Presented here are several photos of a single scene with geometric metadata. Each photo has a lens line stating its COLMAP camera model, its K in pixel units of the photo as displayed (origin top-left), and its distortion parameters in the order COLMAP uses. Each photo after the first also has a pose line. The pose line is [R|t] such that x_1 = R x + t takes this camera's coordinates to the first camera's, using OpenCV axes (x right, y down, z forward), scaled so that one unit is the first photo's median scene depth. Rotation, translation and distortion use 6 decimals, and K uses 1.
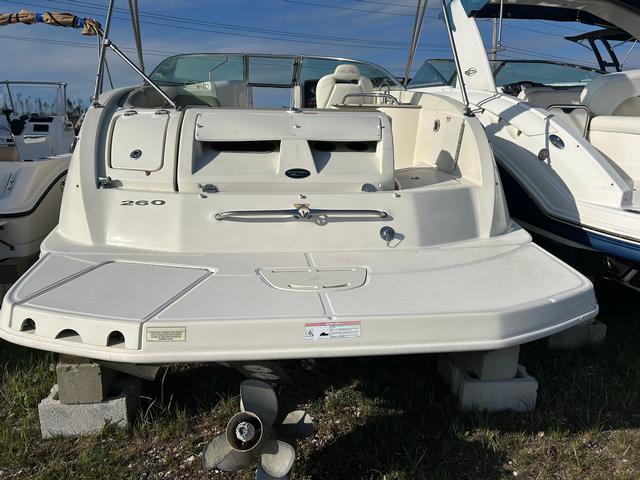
lens RADIAL K [[495.7, 0, 320.0], [0, 495.7, 240.0], [0, 0, 1]] dist [-0.006295, -0.006664]
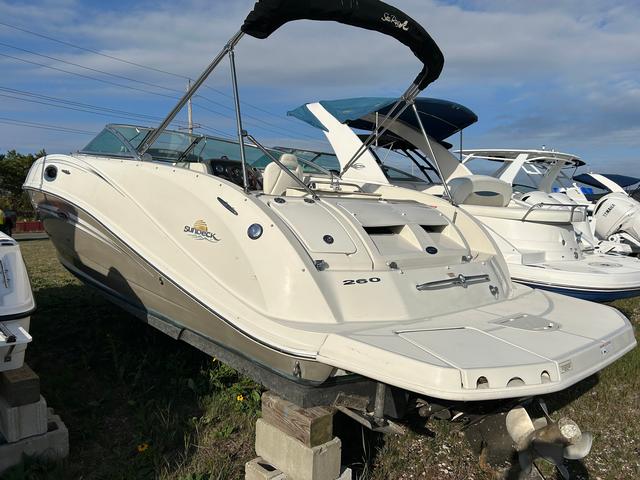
lens RADIAL K [[492.1, 0, 320.0], [0, 492.1, 240.0], [0, 0, 1]] dist [0.054906, -0.000996]
pose [[0.813241, -0.027936, 0.581256, -0.996207], [0.105212, 0.989445, -0.099649, -0.059444], [-0.572337, 0.142193, 0.807596, 0.105621]]
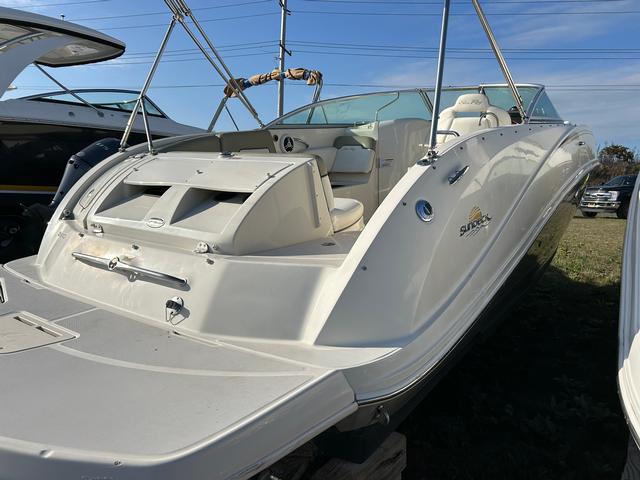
lens RADIAL K [[495.7, 0, 320.0], [0, 495.7, 240.0], [0, 0, 1]] dist [-0.006295, -0.006664]
pose [[0.726571, 0.114303, -0.677517, 0.782464], [-0.162698, 0.986643, -0.008023, -0.139973], [0.667551, 0.116059, 0.735463, 0.510296]]
